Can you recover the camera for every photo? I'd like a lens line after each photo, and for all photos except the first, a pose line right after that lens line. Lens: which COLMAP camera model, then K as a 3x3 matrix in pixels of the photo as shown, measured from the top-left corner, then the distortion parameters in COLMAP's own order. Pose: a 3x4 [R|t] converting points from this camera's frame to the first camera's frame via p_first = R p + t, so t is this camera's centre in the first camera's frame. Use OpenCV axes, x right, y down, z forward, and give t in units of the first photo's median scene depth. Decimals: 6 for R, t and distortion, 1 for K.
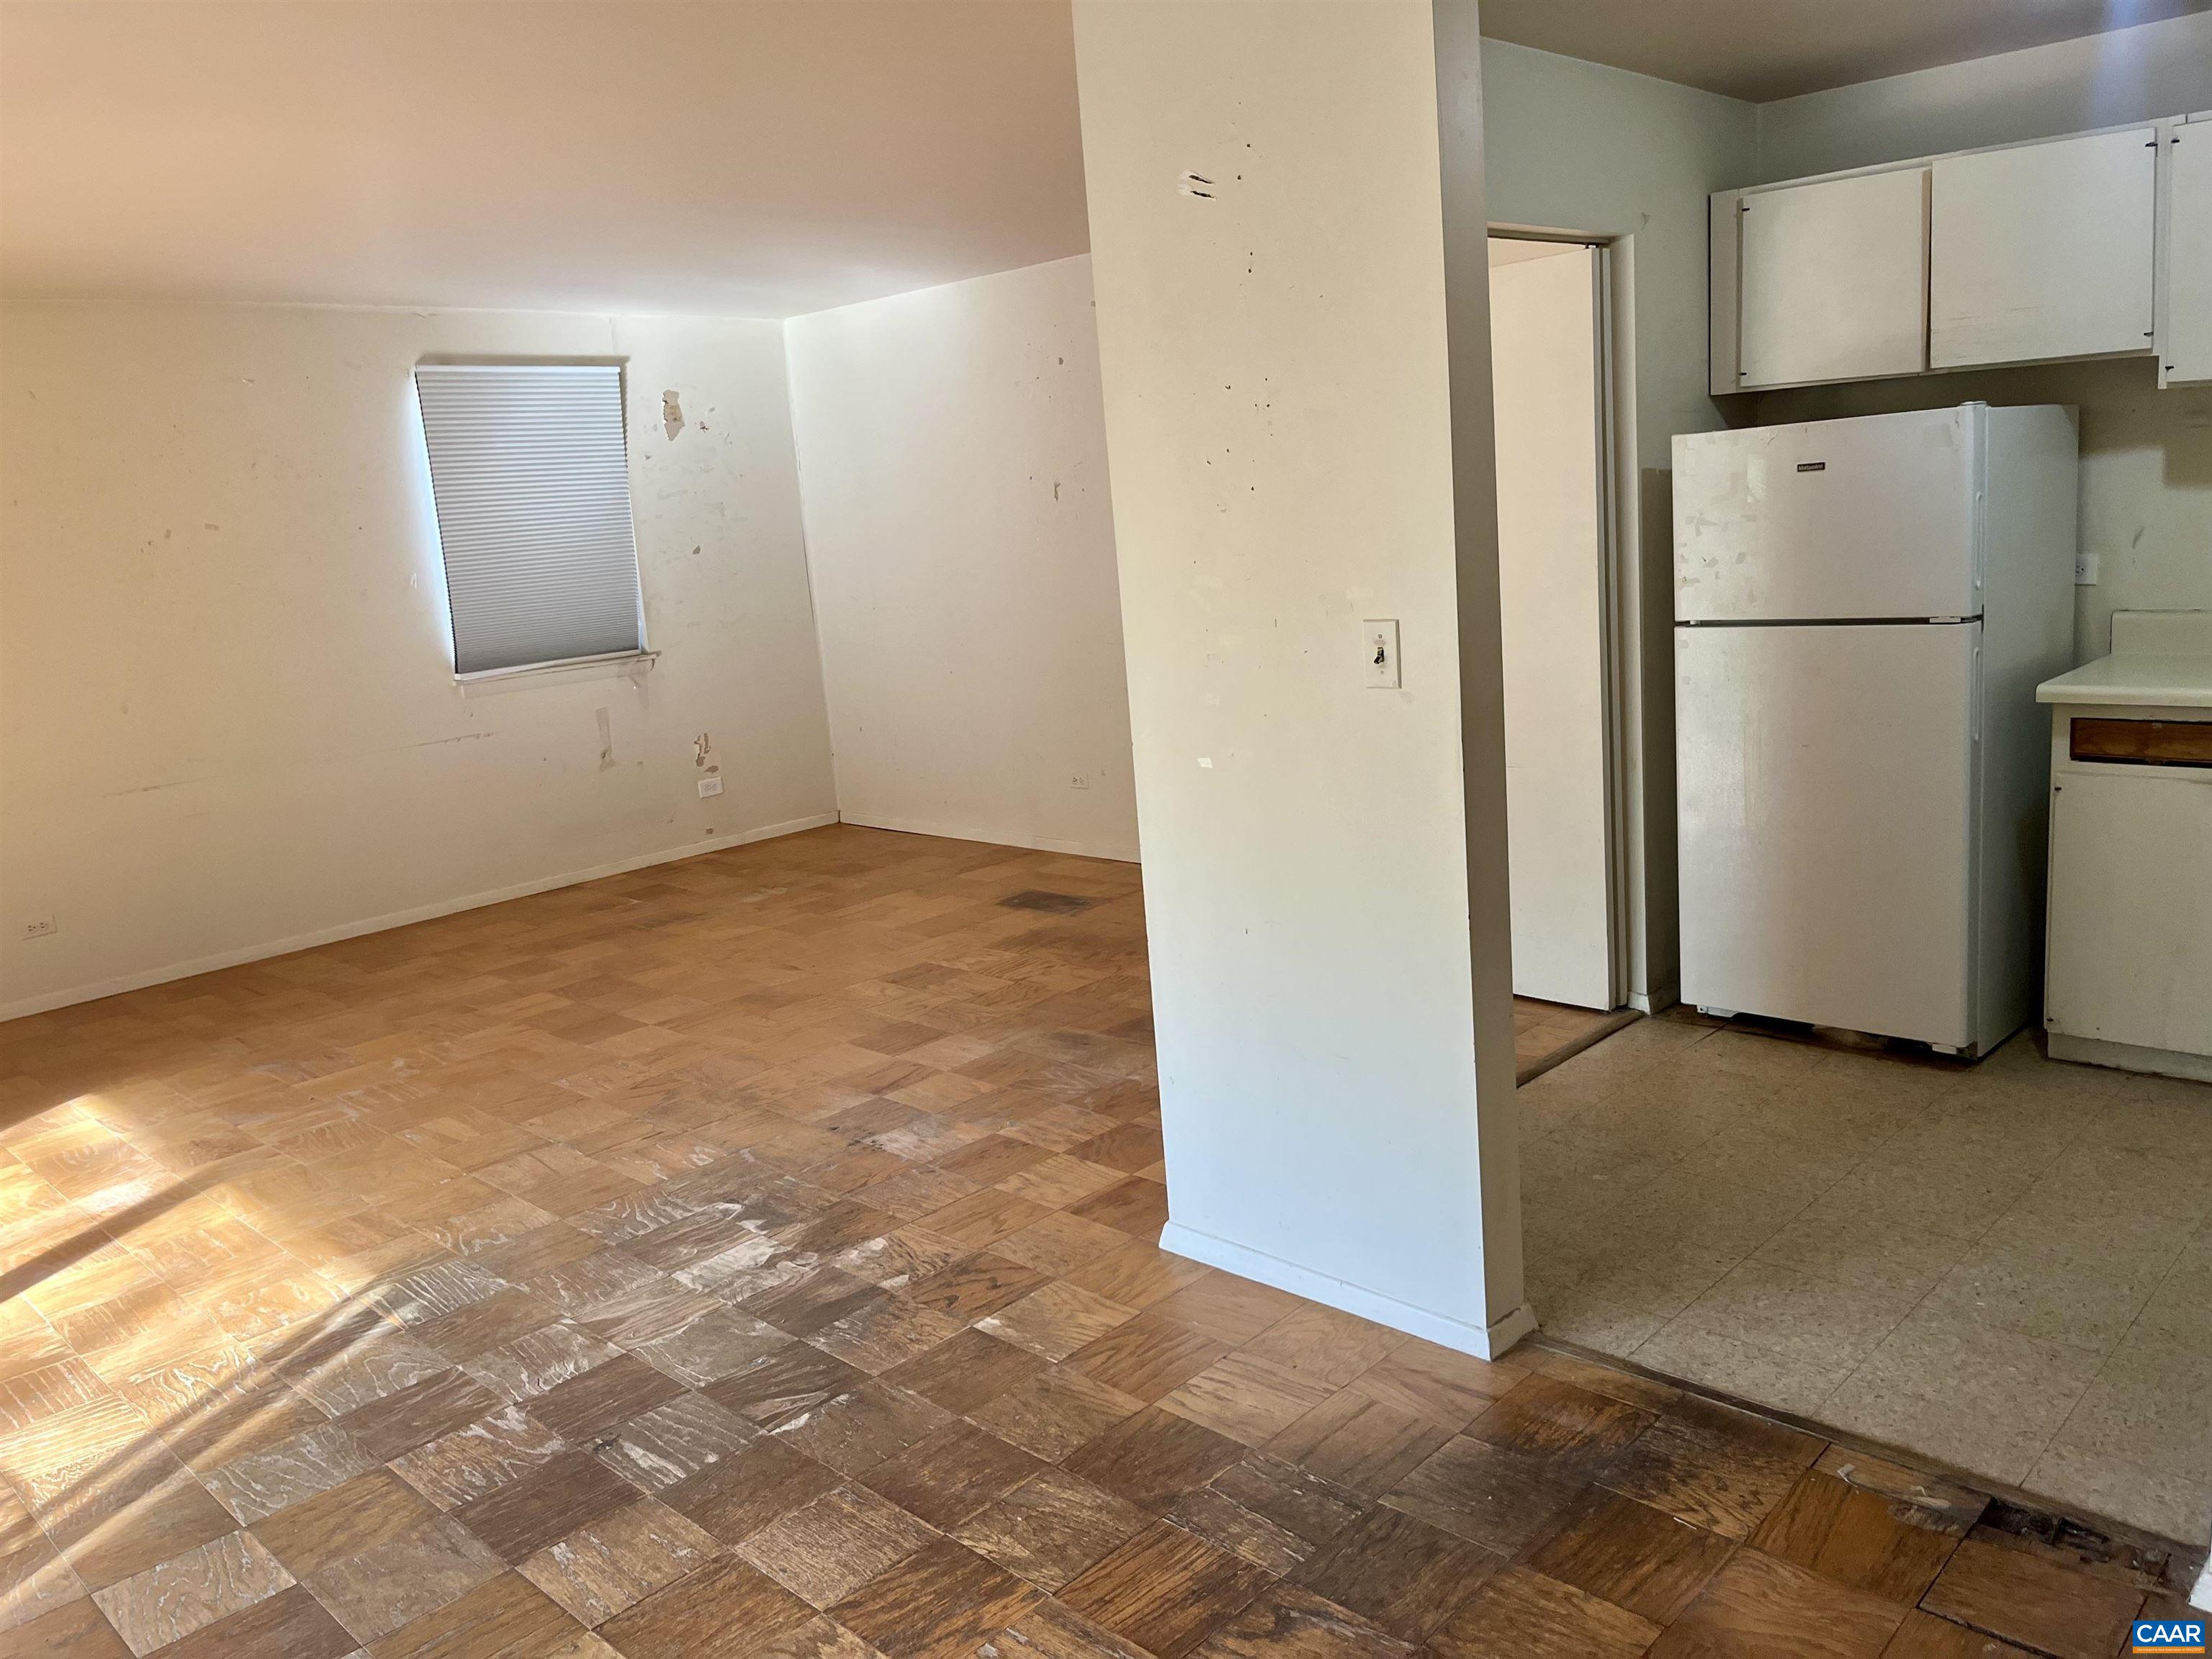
lens RADIAL K [[1697.5, 0, 1098.9], [0, 1697.5, 834.1], [0, 0, 1]] dist [0.030983, -0.034027]
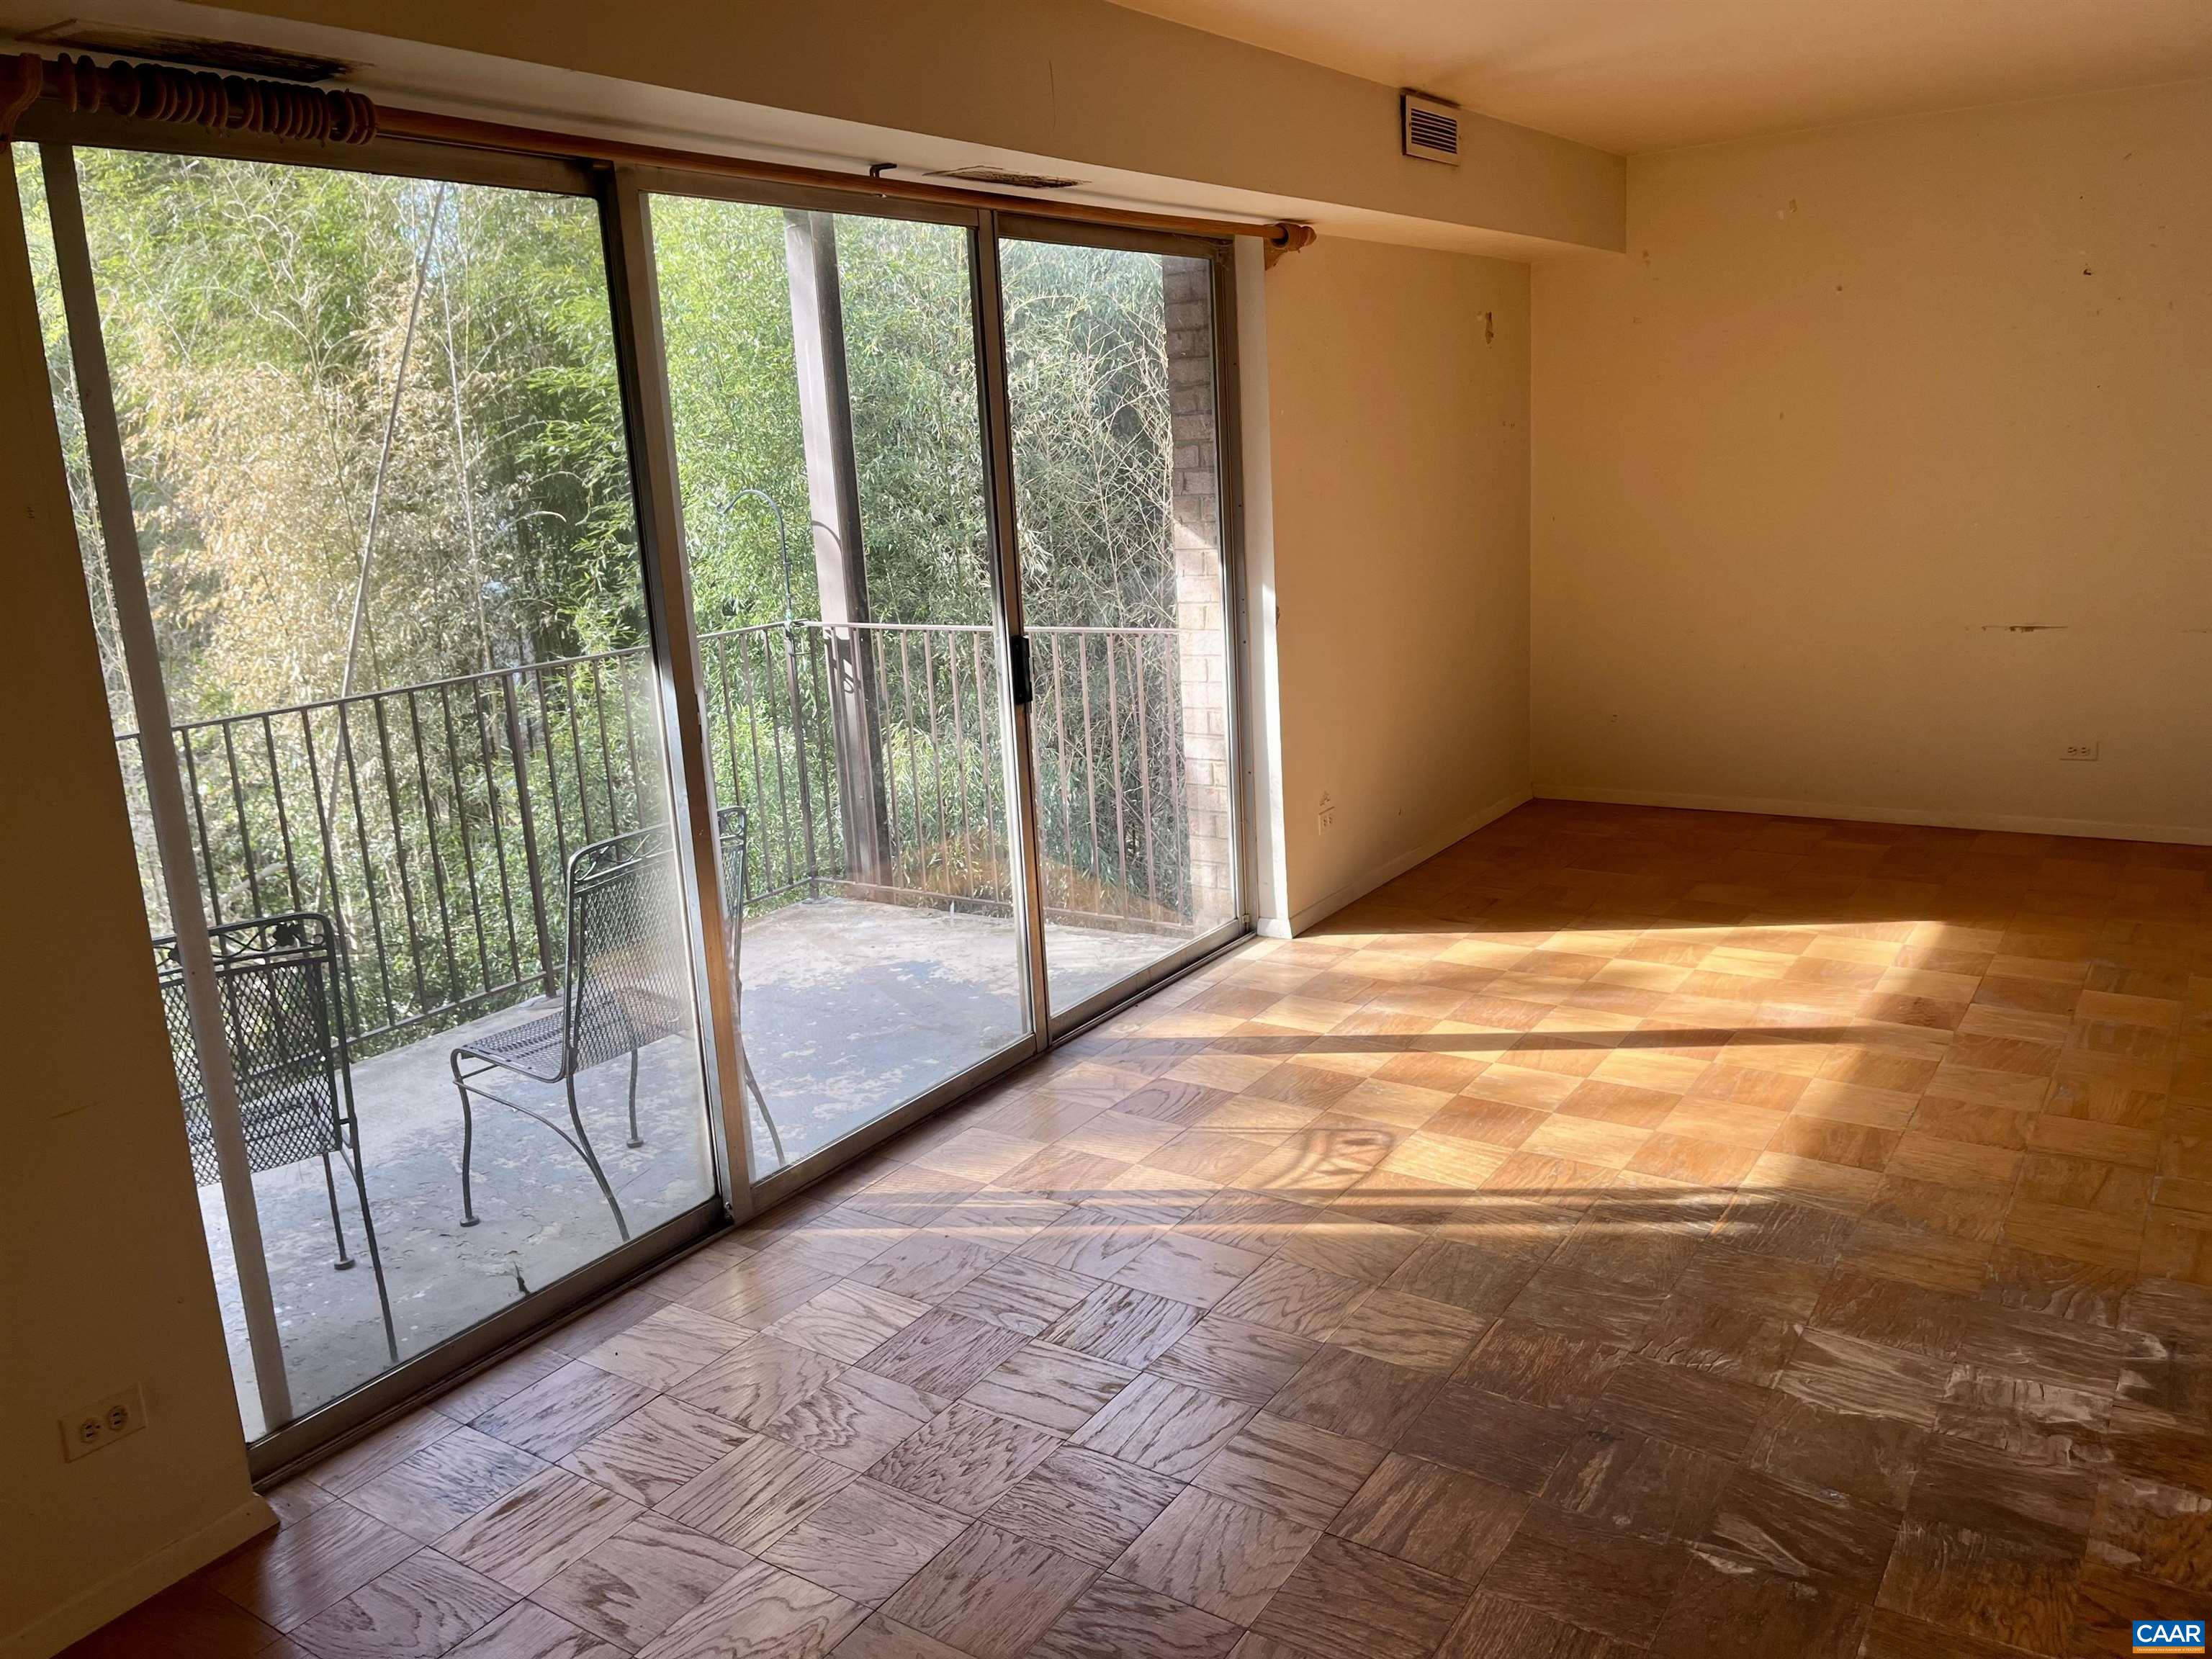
lens RADIAL K [[1697.5, 0, 1110.7], [0, 1697.5, 812.3], [0, 0, 1]] dist [0.030983, -0.034027]
pose [[0.189571, 0.283112, -0.940165, 0.322435], [-0.159657, 0.953673, 0.254987, -0.116023], [0.968800, 0.101766, 0.225989, 0.378428]]
